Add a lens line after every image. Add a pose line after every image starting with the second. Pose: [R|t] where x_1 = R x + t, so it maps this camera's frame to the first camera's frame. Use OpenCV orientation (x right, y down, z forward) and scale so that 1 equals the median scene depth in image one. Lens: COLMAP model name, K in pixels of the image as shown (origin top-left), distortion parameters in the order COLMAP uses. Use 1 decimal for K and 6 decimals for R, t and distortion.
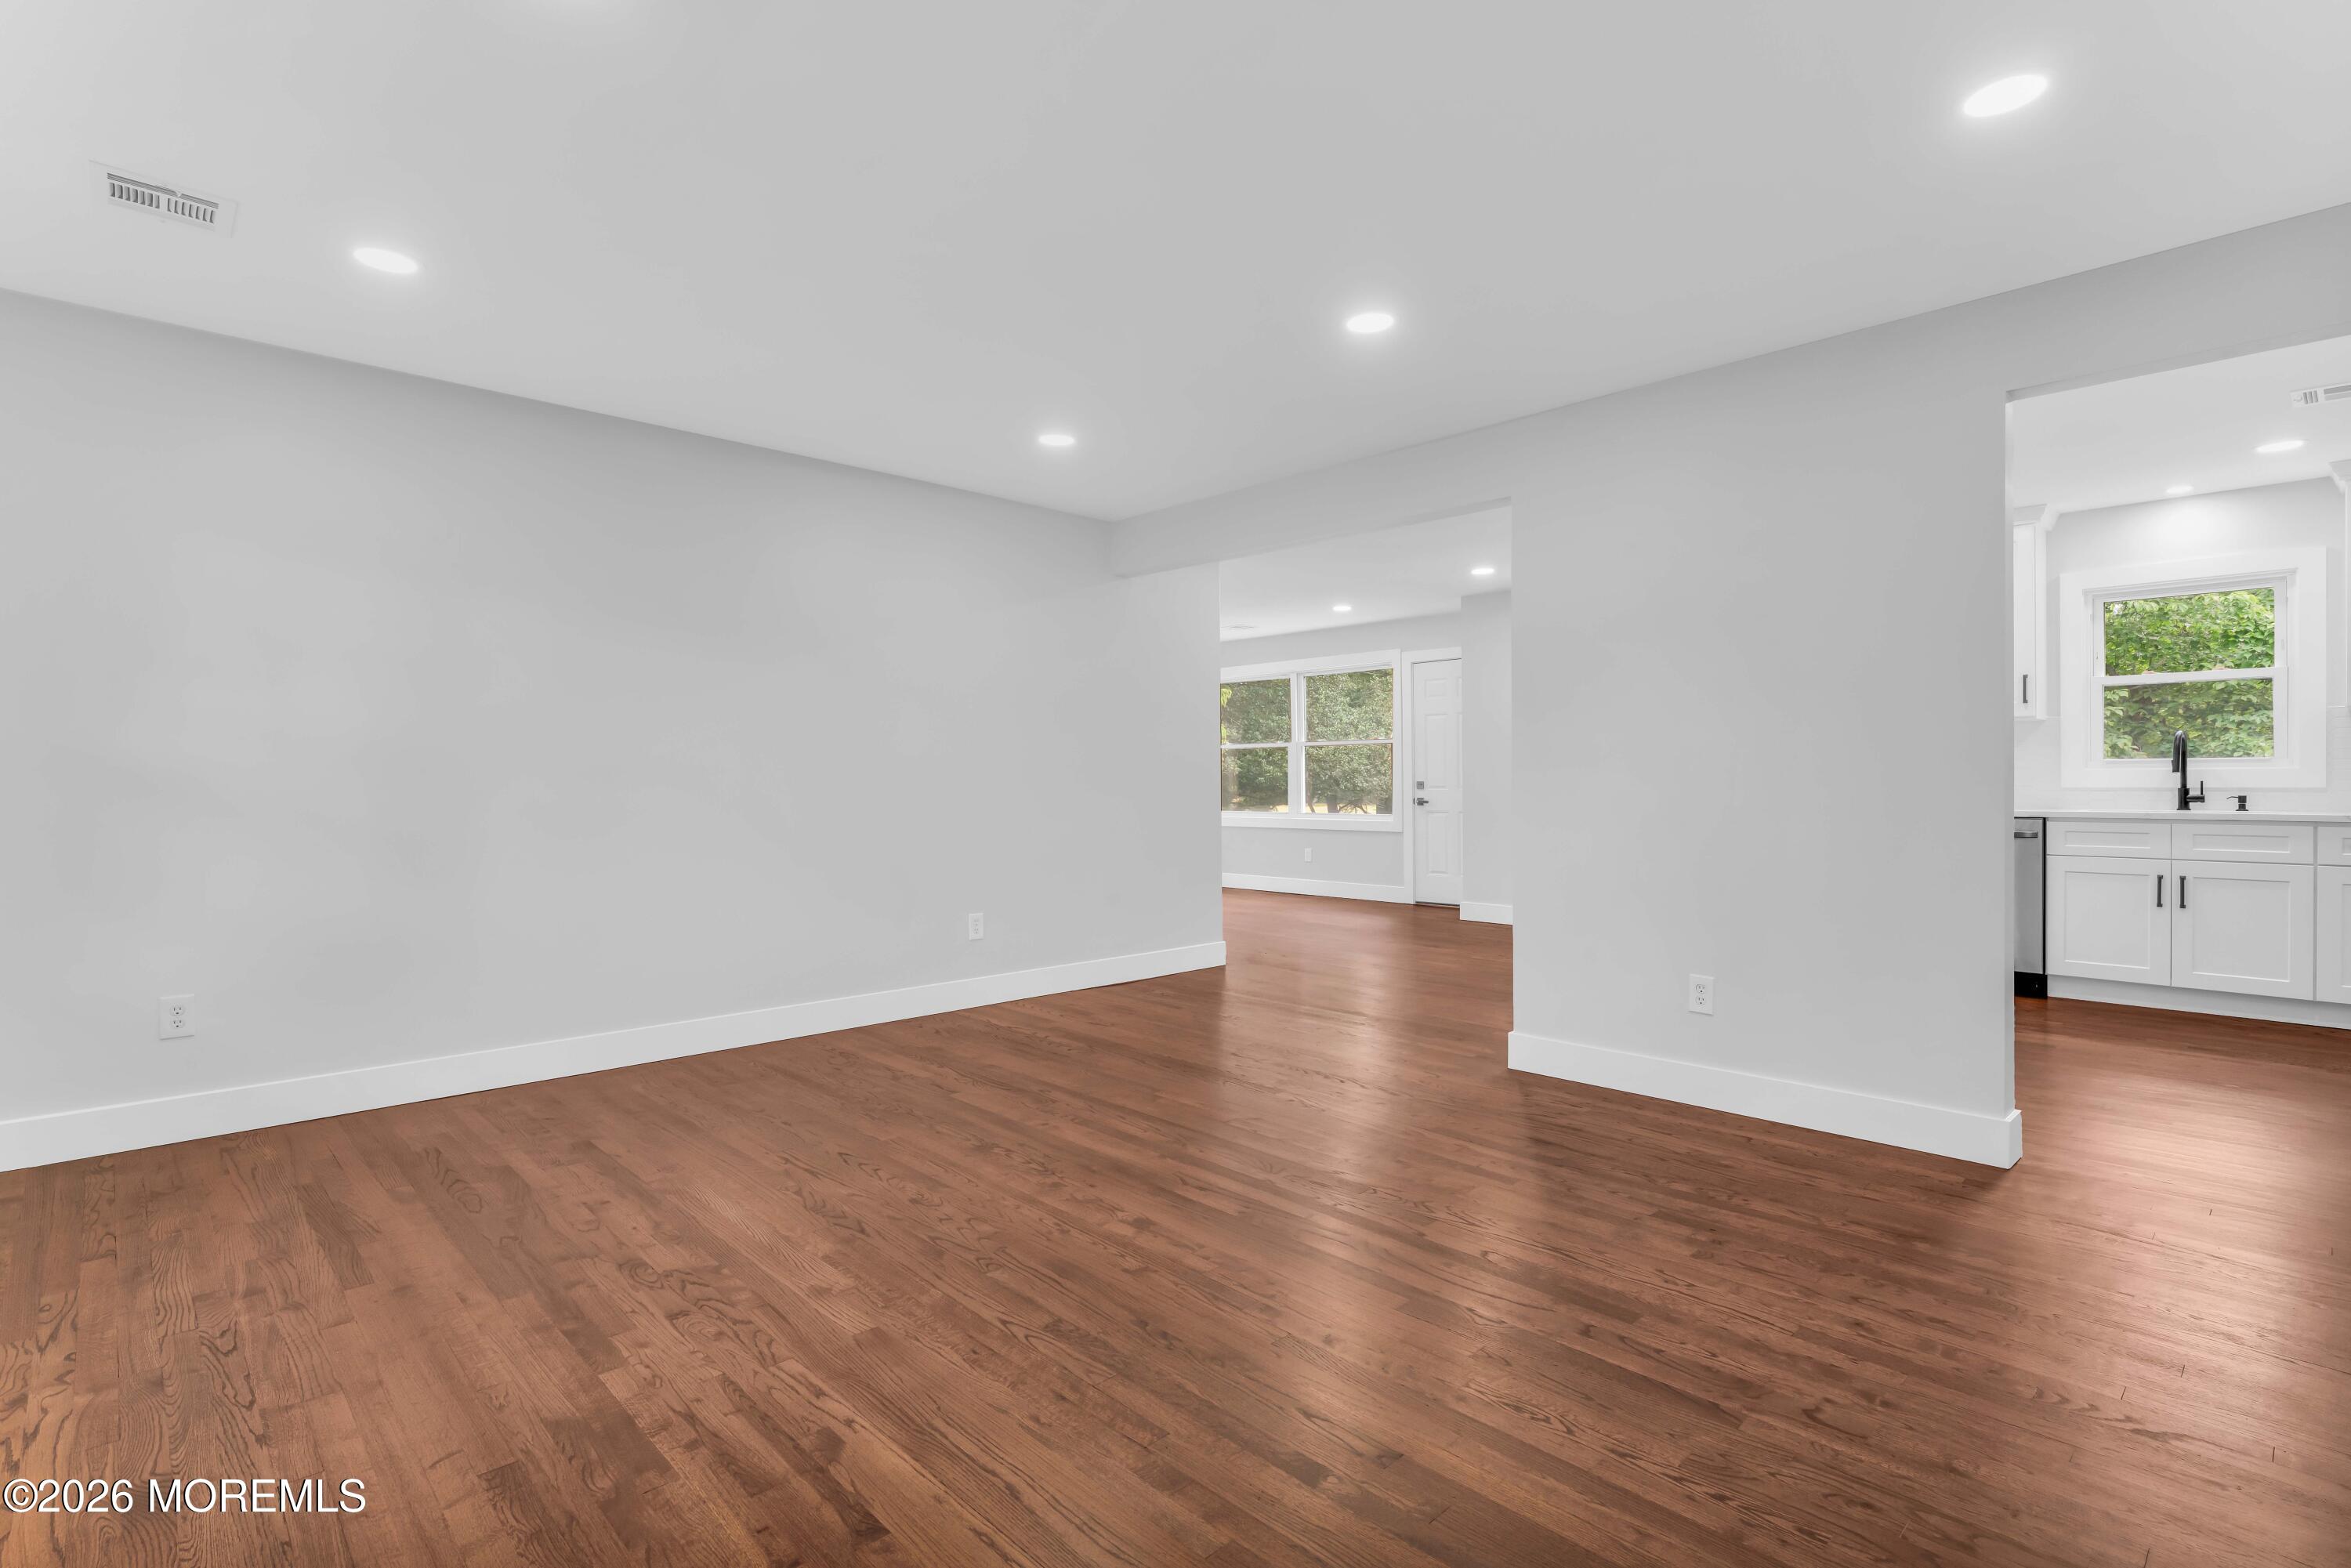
lens RADIAL K [[1127.8, 0, 1169.5], [0, 1127.8, 780.5], [0, 0, 1]] dist [0.002213, -0.002383]
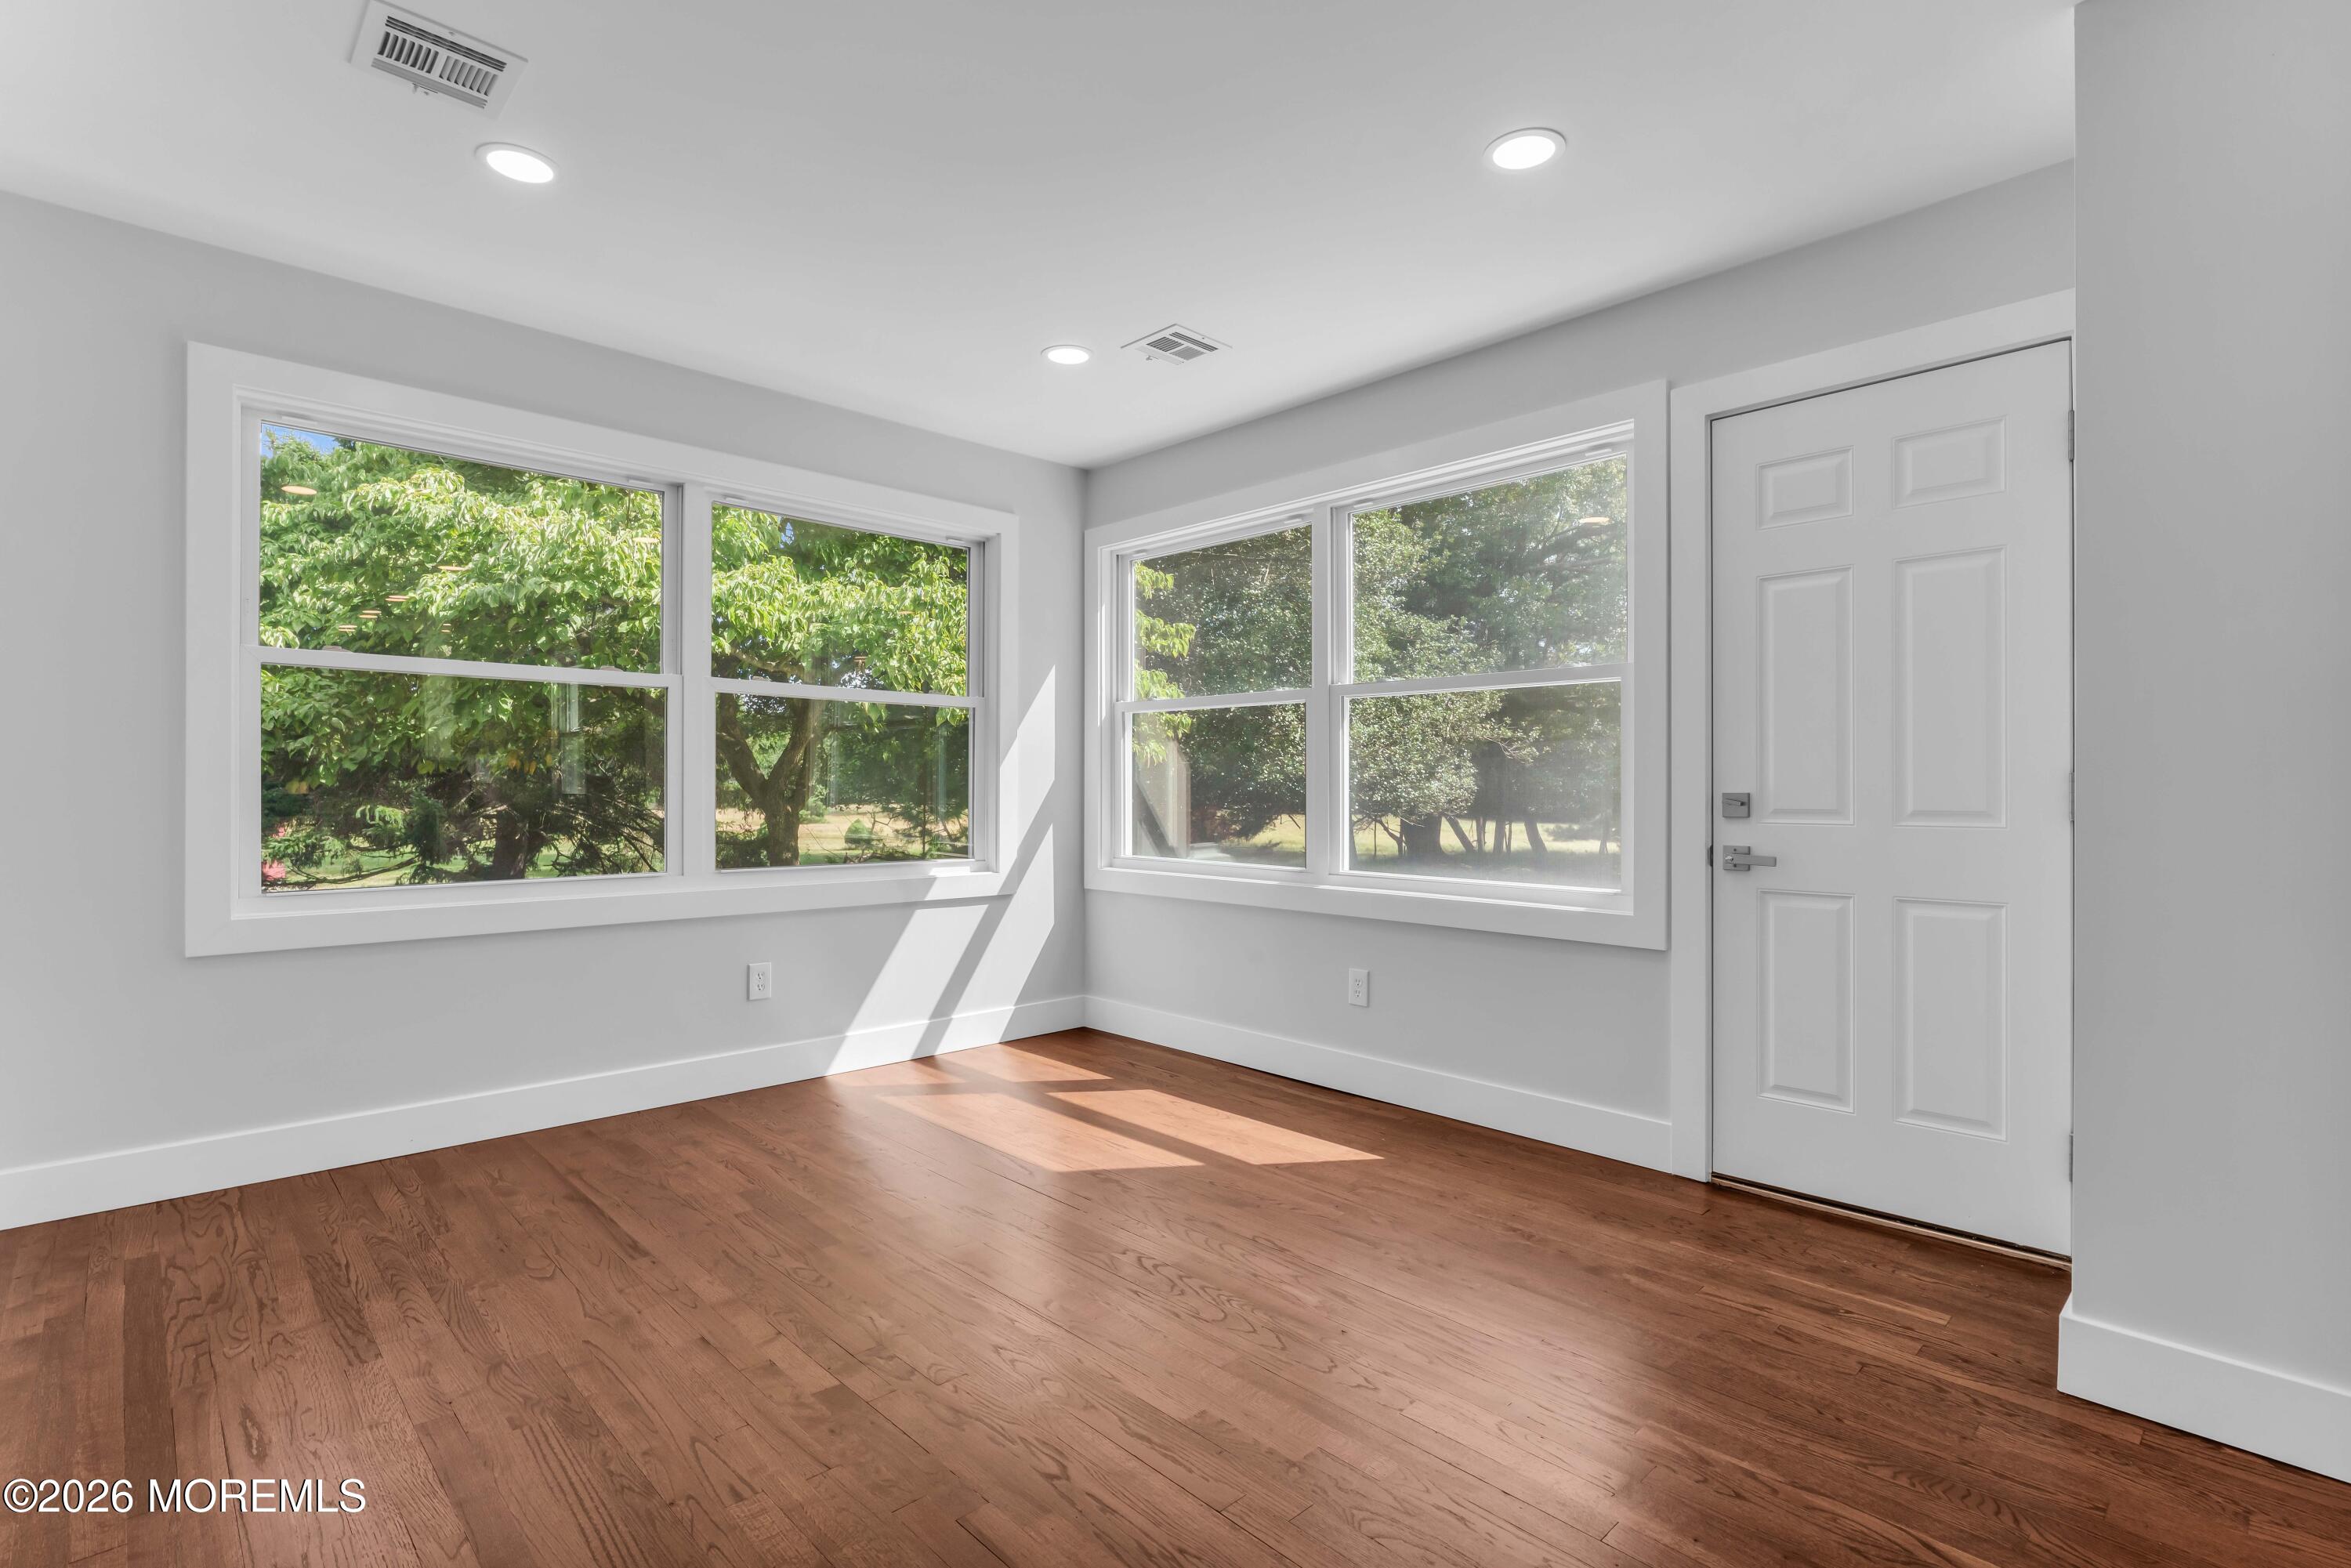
lens RADIAL K [[1127.8, 0, 1155.8], [0, 1127.8, 786.6], [0, 0, 1]] dist [0.002213, -0.002383]
pose [[0.999891, 0.008987, -0.011720, 0.114816], [-0.008988, 0.999960, -0.000033, 0.000566], [0.011720, 0.000138, 0.999931, 1.209448]]
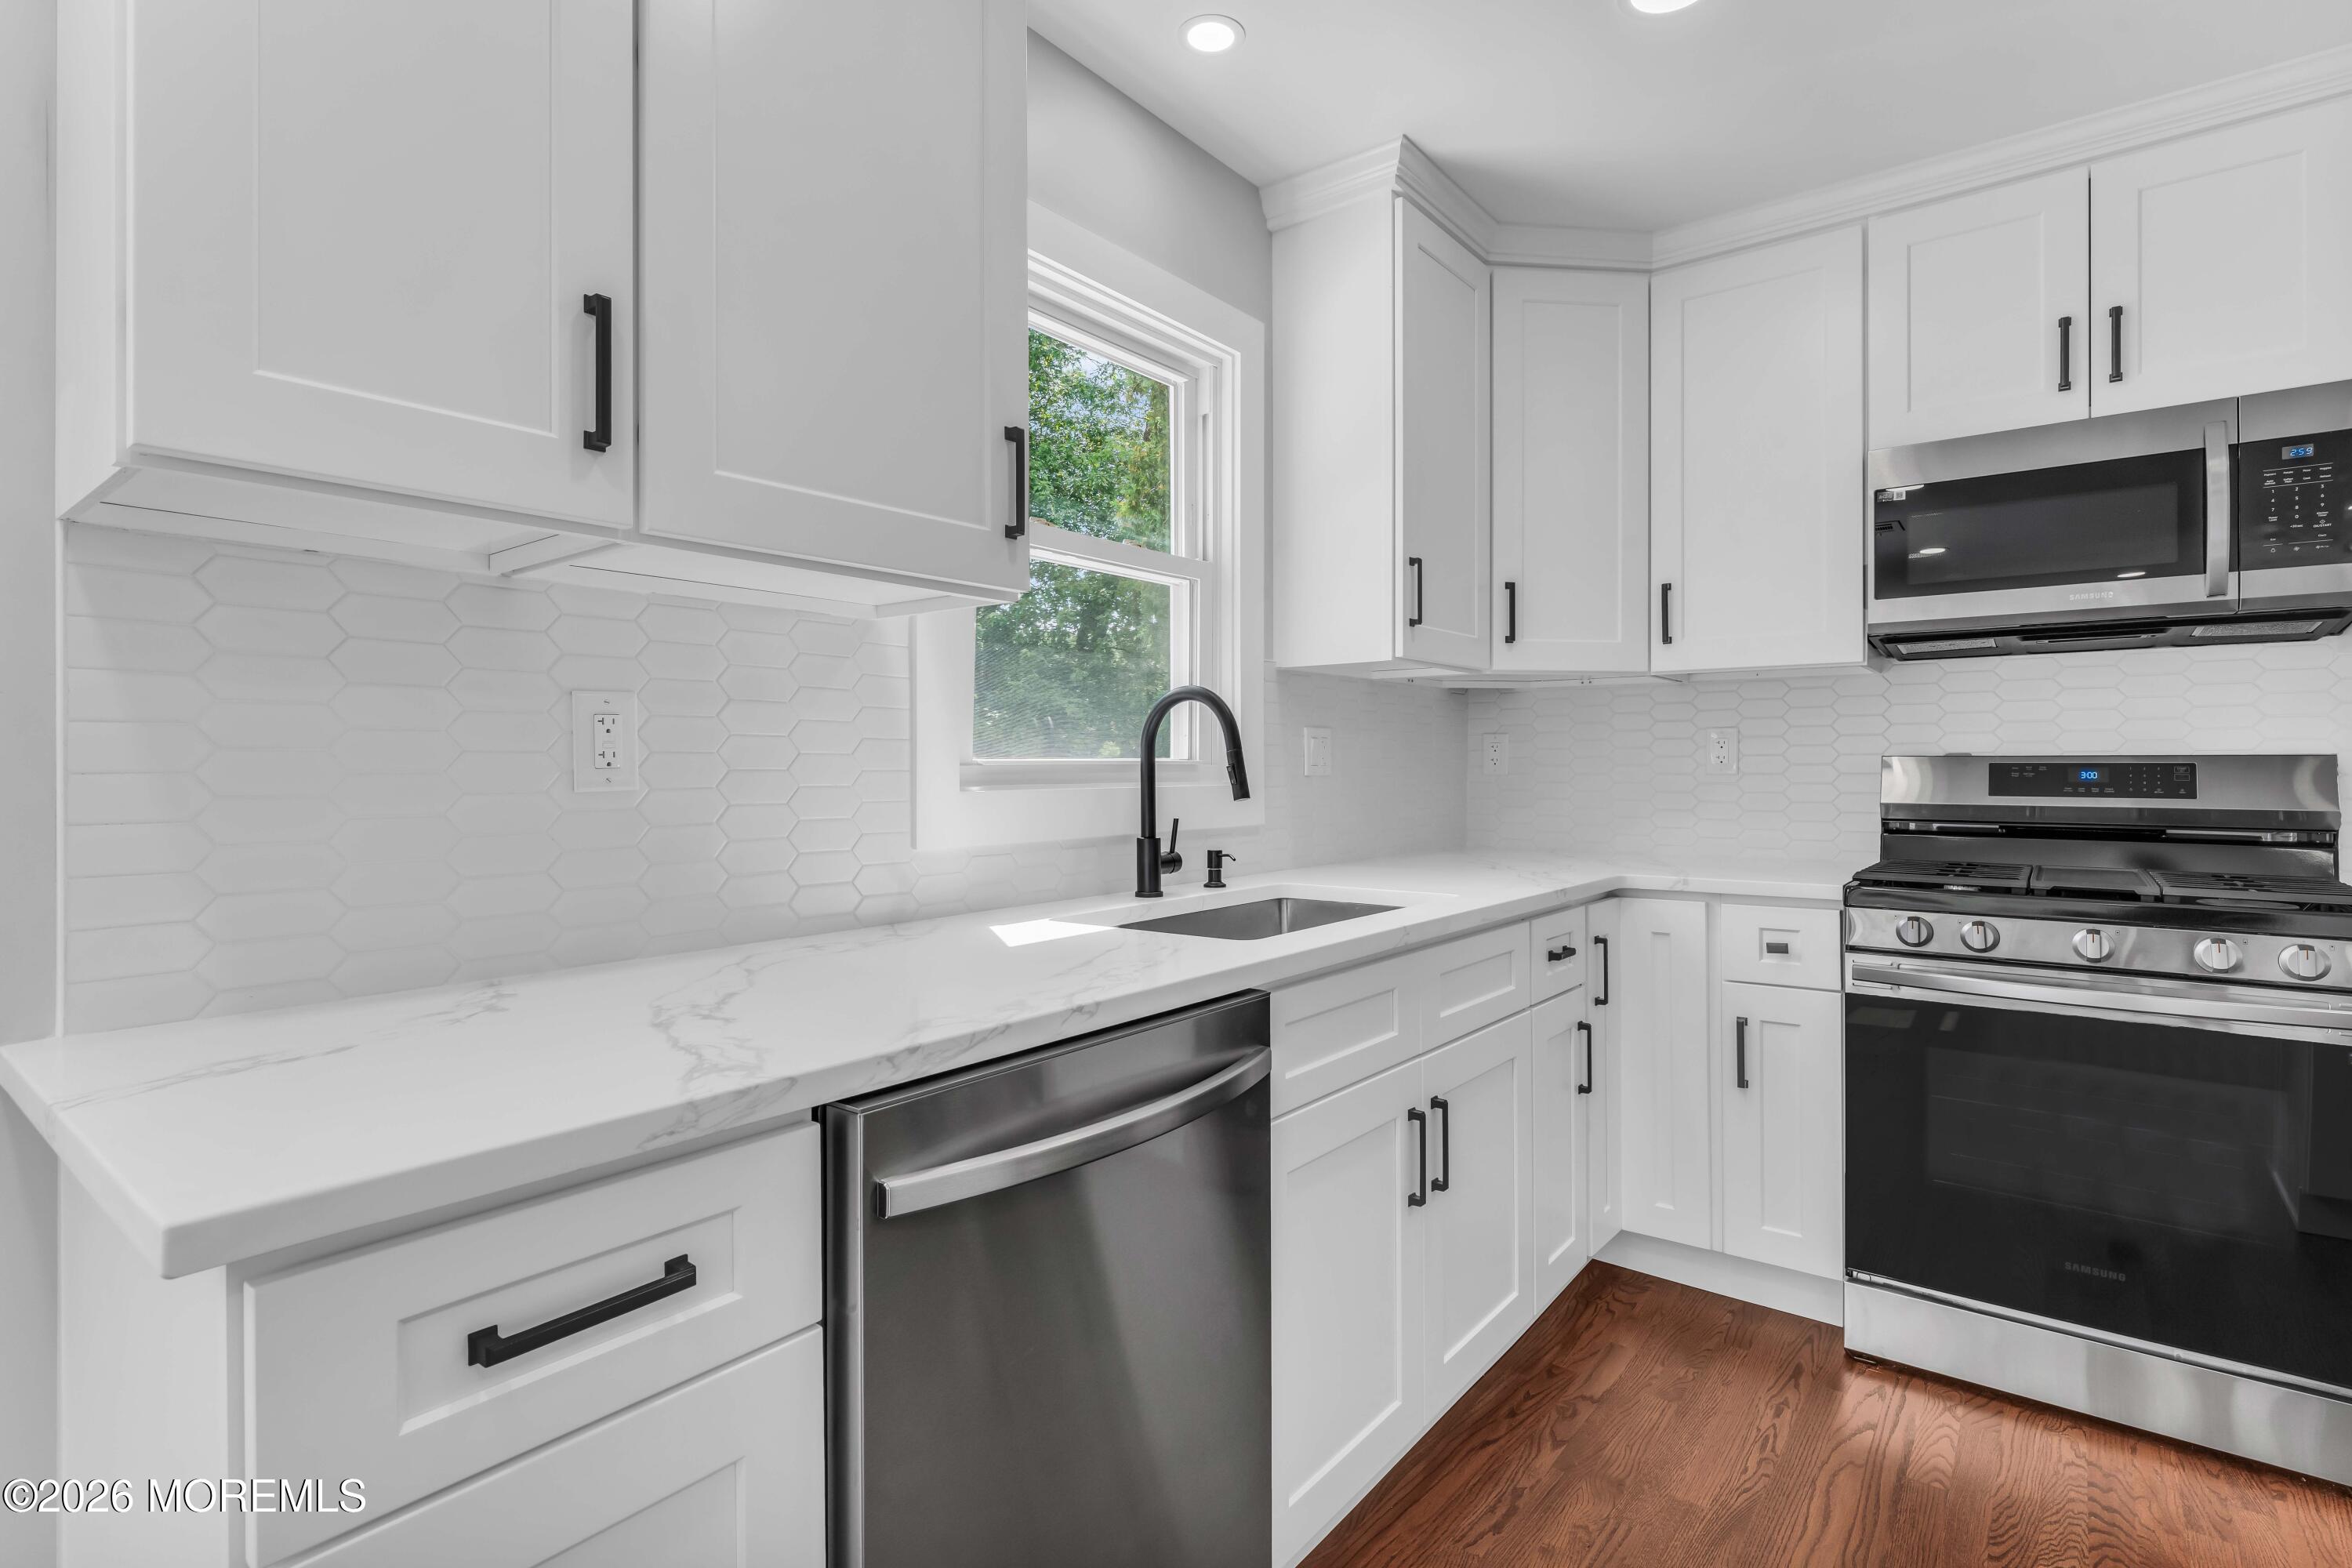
lens RADIAL K [[1128.3, 0, 1166.7], [0, 1128.3, 765.1], [0, 0, 1]] dist [0.002213, -0.002383]
pose [[-0.135775, 0.007043, 0.990715, 0.530997], [0.003997, 0.999970, -0.006561, -0.015604], [-0.990732, 0.003069, -0.135799, 1.068996]]
